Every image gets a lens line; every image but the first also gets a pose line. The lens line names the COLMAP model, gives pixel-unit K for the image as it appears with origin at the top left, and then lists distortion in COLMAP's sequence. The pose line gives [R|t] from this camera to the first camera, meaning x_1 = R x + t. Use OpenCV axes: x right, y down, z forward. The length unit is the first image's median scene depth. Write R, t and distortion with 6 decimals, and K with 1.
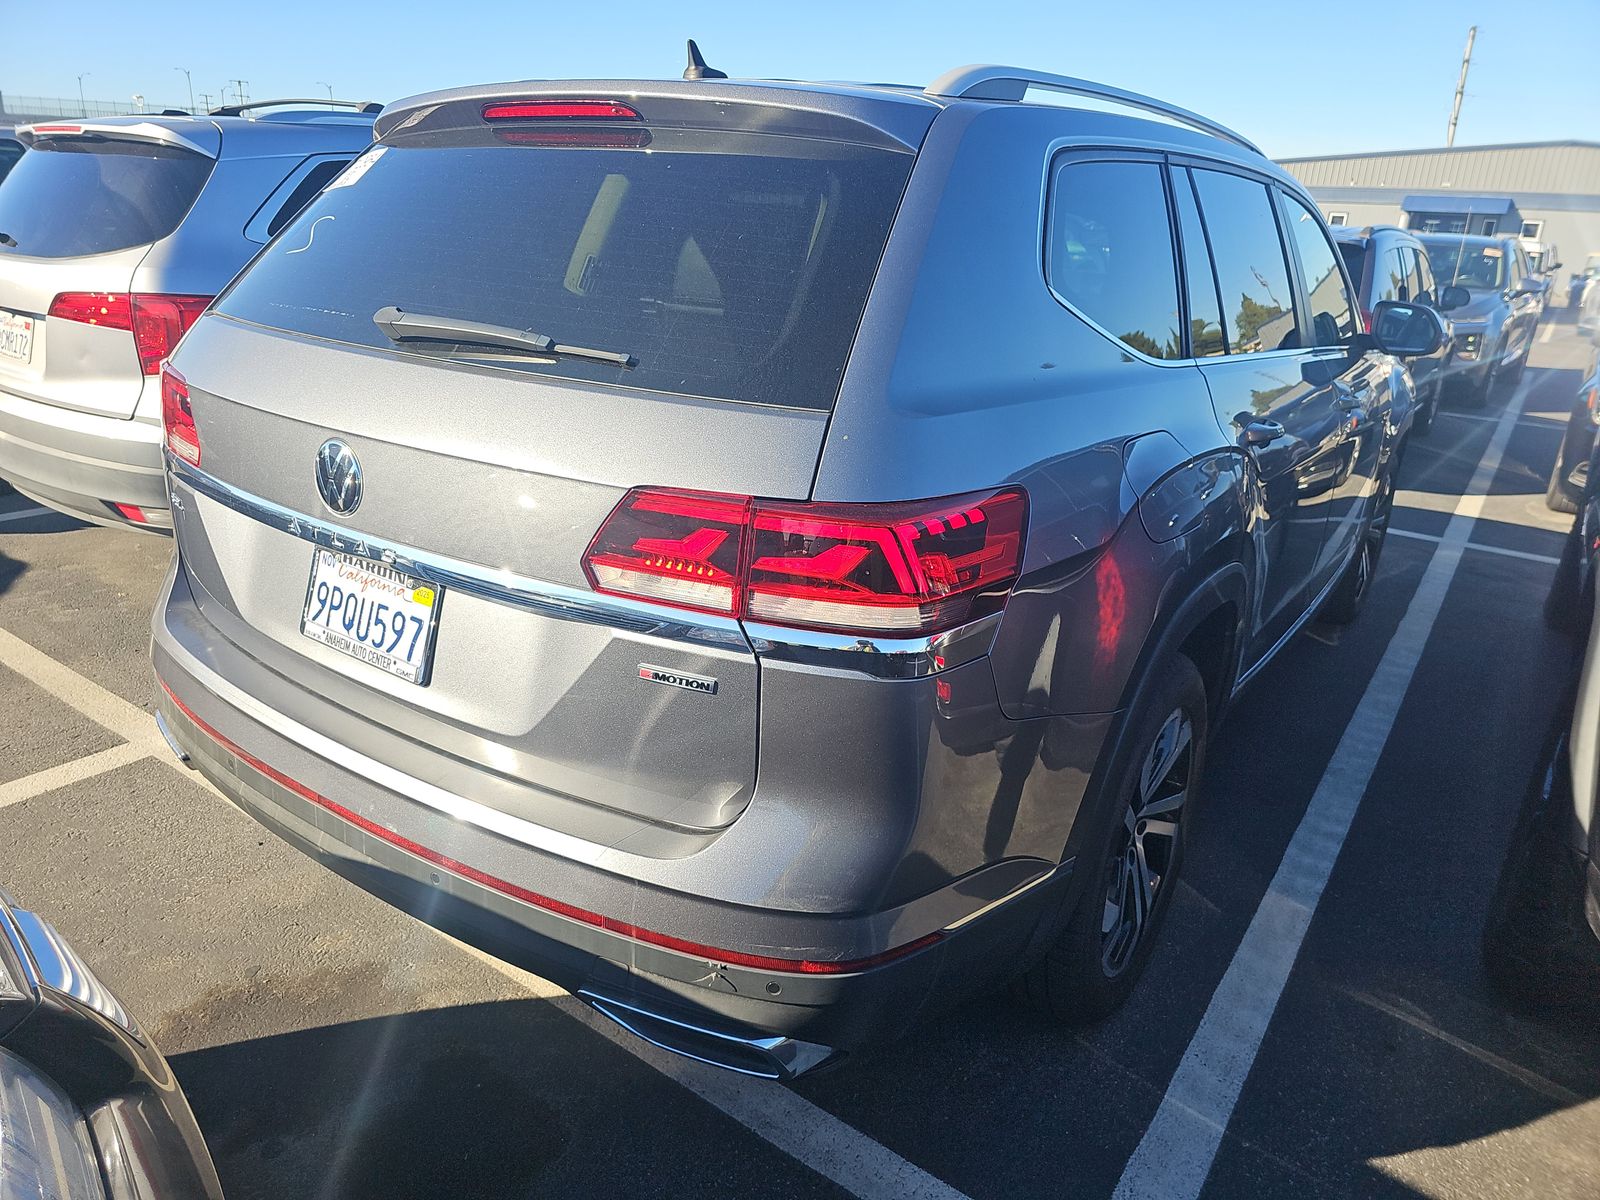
lens RADIAL K [[1081.2, 0, 798.3], [0, 1081.2, 602.6], [0, 0, 1]] dist [0.027079, -0.043952]
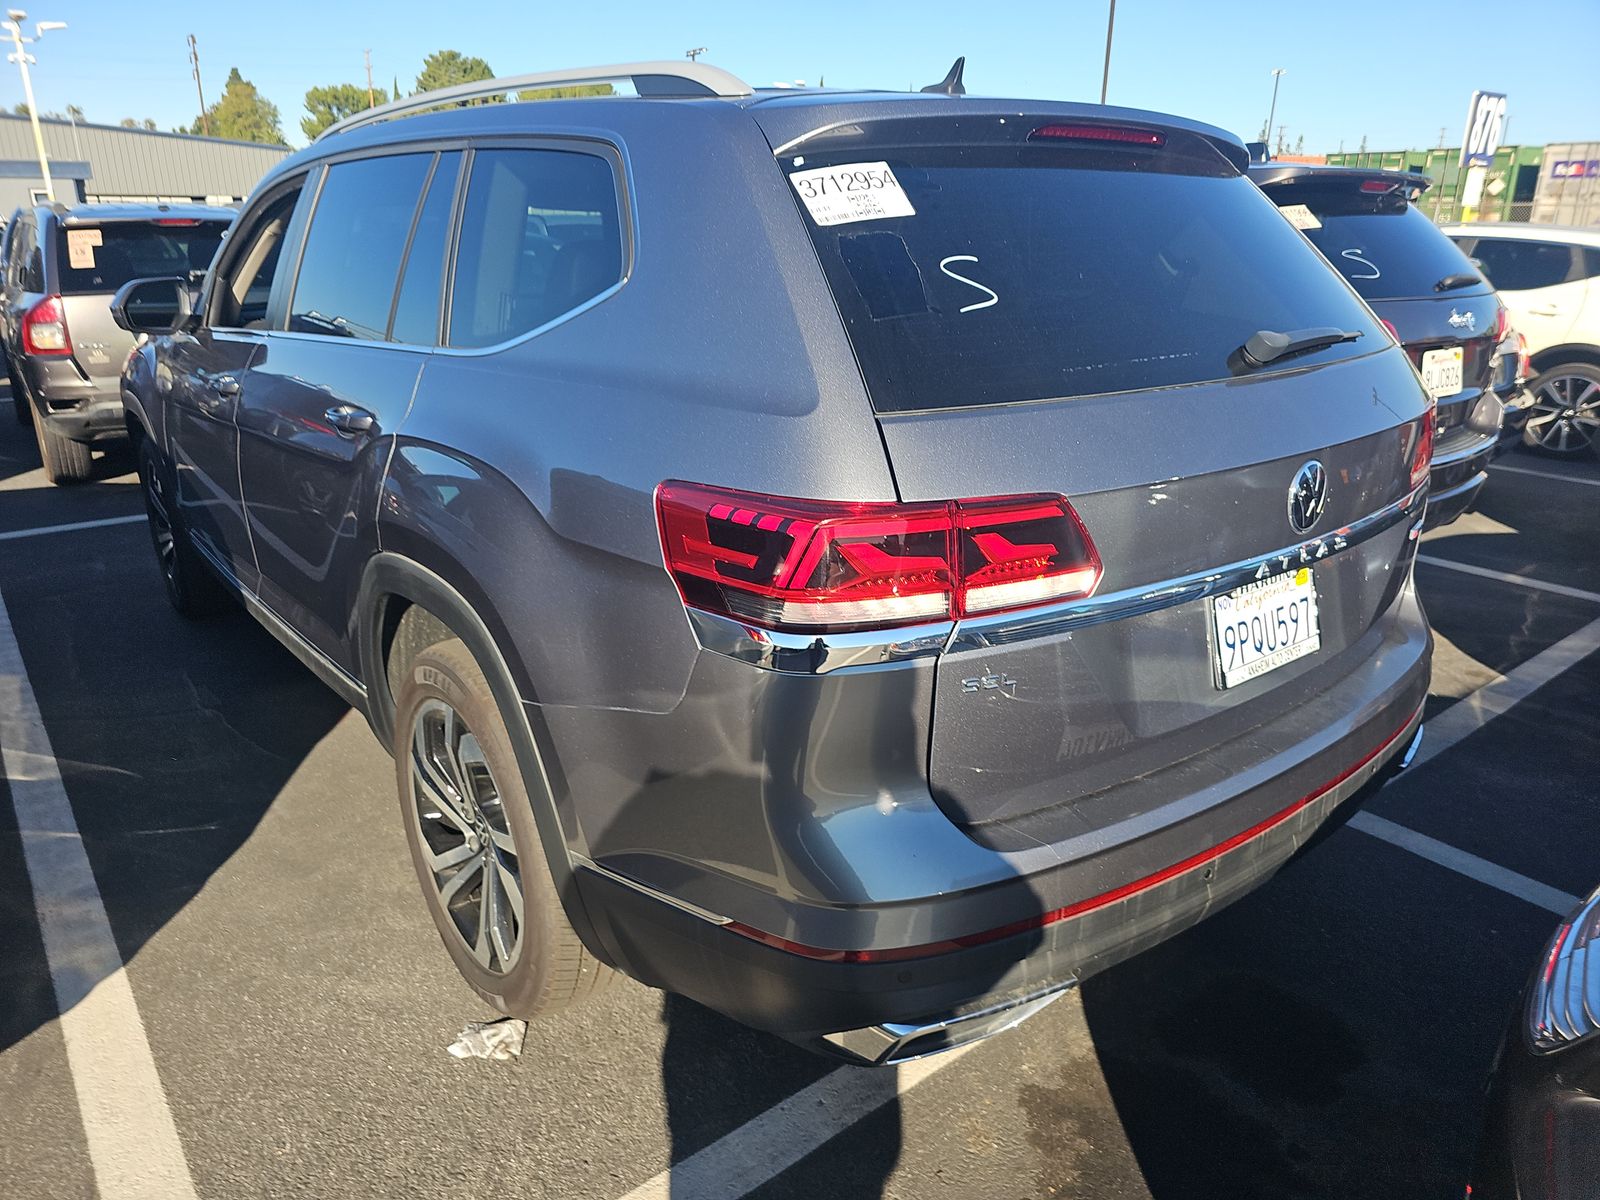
lens RADIAL K [[1057.7, 0, 799.3], [0, 1057.7, 619.4], [0, 0, 1]] dist [0.014870, -0.001415]
pose [[0.287584, -0.373225, 0.882043, -1.444898], [0.329237, 0.903347, 0.274894, -0.431000], [-0.899388, 0.211346, 0.382667, 1.019587]]
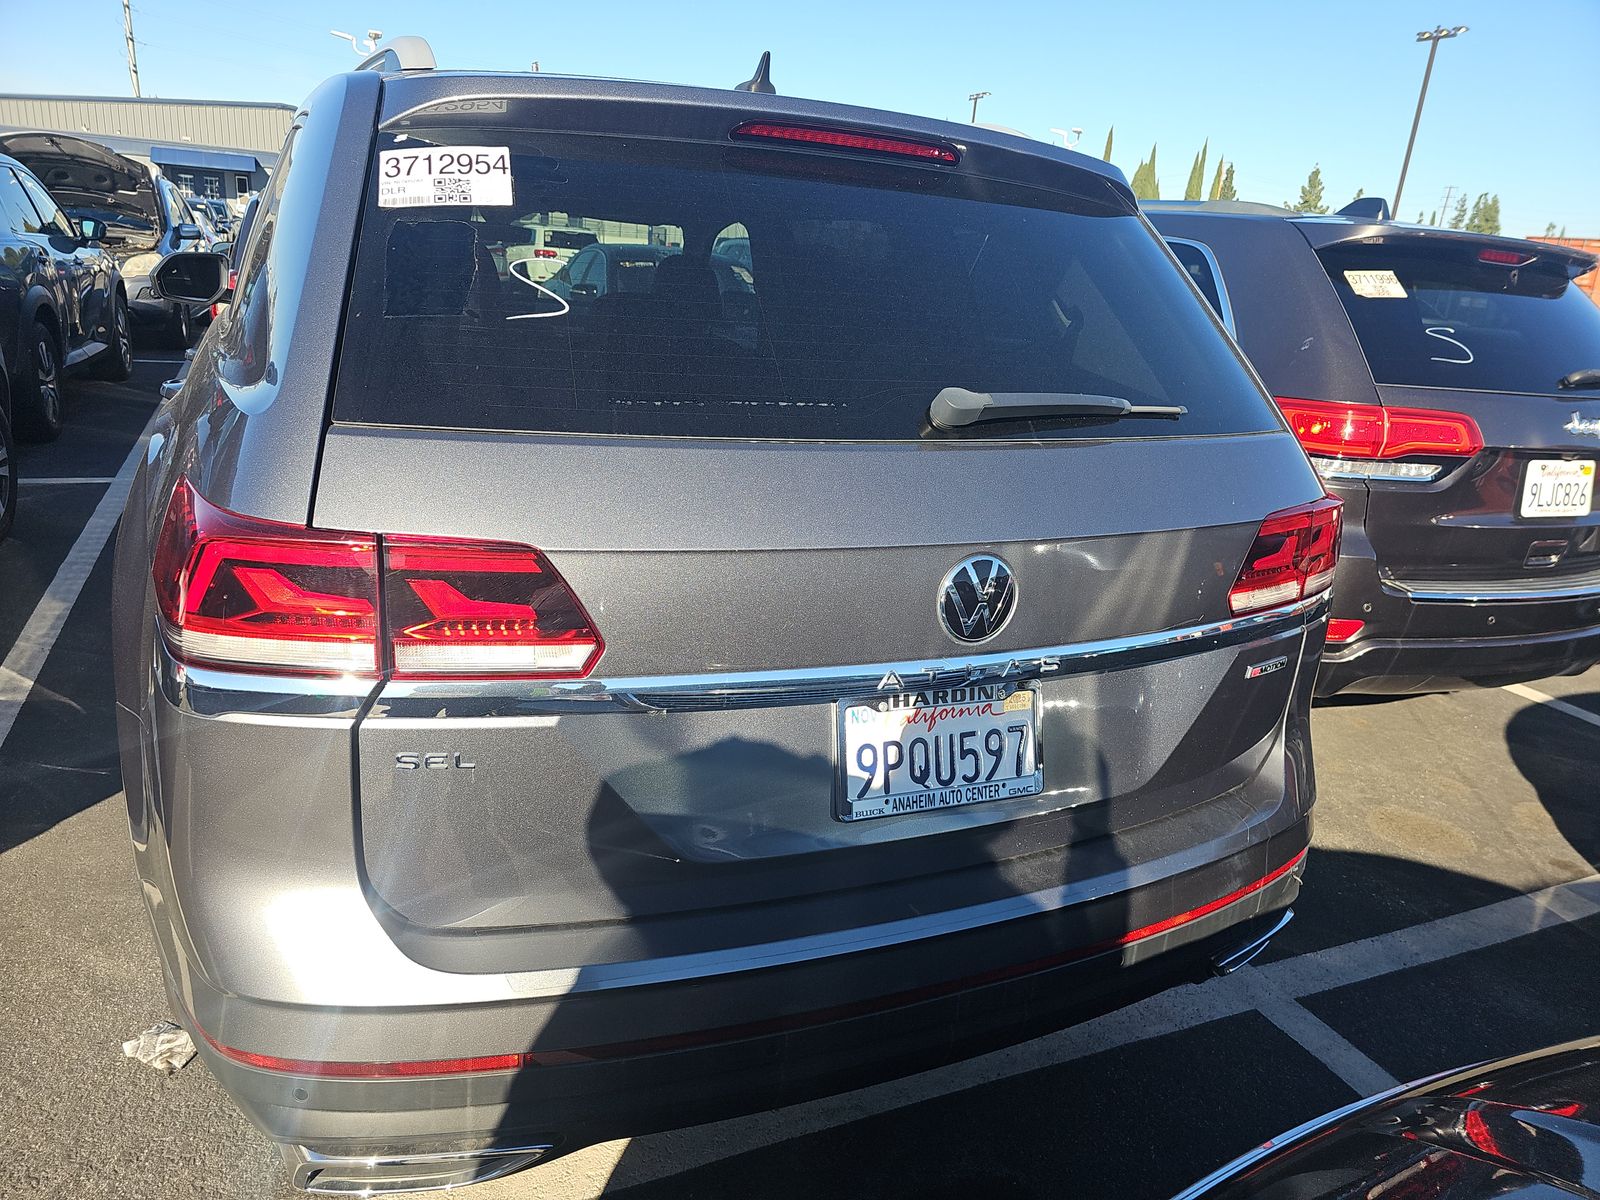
lens RADIAL K [[1060.2, 0, 760.9], [0, 1060.2, 612.4], [0, 0, 1]] dist [0.053611, -0.051568]
pose [[0.515586, -0.278592, 0.810282, -1.116386], [0.234209, 0.955475, 0.179484, -0.276859], [-0.824207, 0.097236, 0.557878, 0.648894]]
